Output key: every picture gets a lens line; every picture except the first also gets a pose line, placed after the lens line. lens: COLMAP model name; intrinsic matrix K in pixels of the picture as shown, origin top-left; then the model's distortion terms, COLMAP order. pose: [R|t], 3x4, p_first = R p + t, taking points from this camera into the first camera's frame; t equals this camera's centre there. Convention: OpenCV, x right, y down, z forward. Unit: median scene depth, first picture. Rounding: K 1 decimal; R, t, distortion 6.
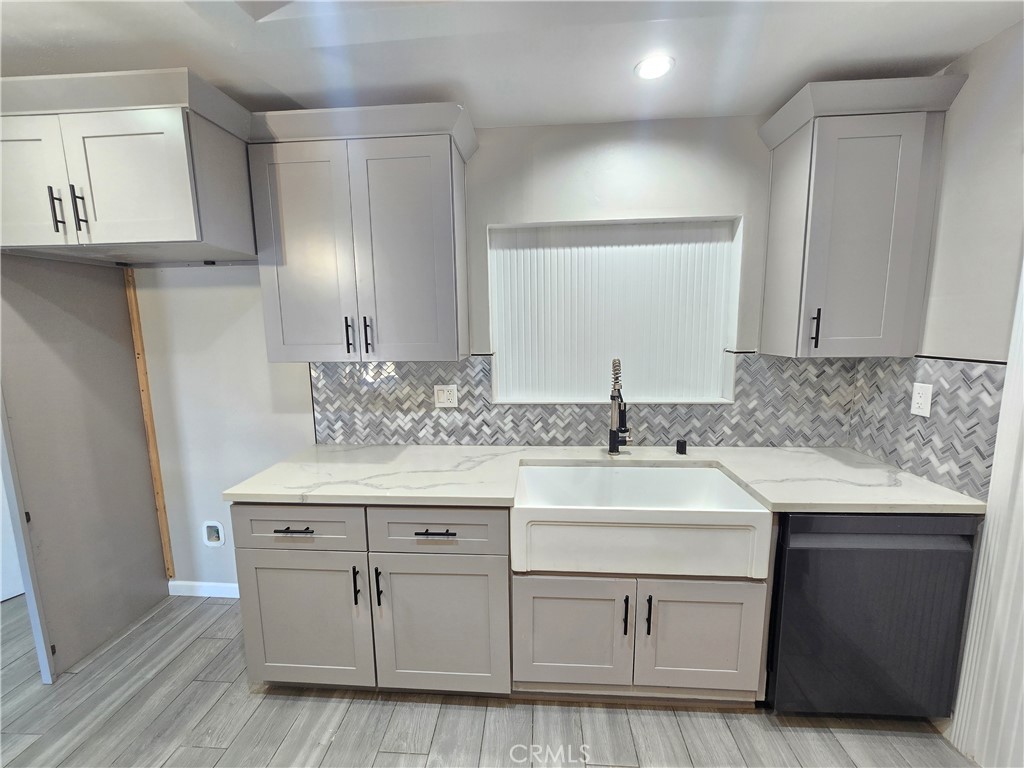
lens RADIAL K [[420.4, 0, 511.3], [0, 420.4, 384.5], [0, 0, 1]] dist [-0.001599, 0.000427]
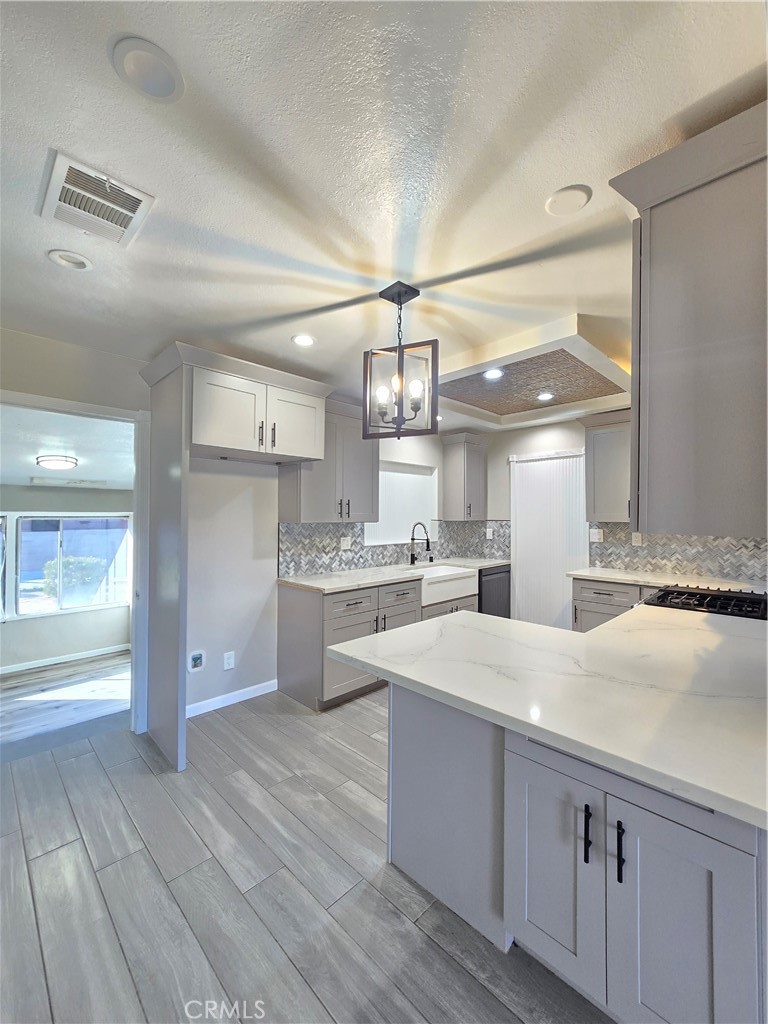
lens RADIAL K [[420.4, 0, 384.0], [0, 420.4, 512.0], [0, 0, 1]] dist [-0.001599, 0.000427]
pose [[0.655182, 0.022454, 0.755137, -1.453607], [0.092791, 0.989598, -0.109935, 0.111393], [-0.749750, 0.142097, 0.646284, -0.347358]]
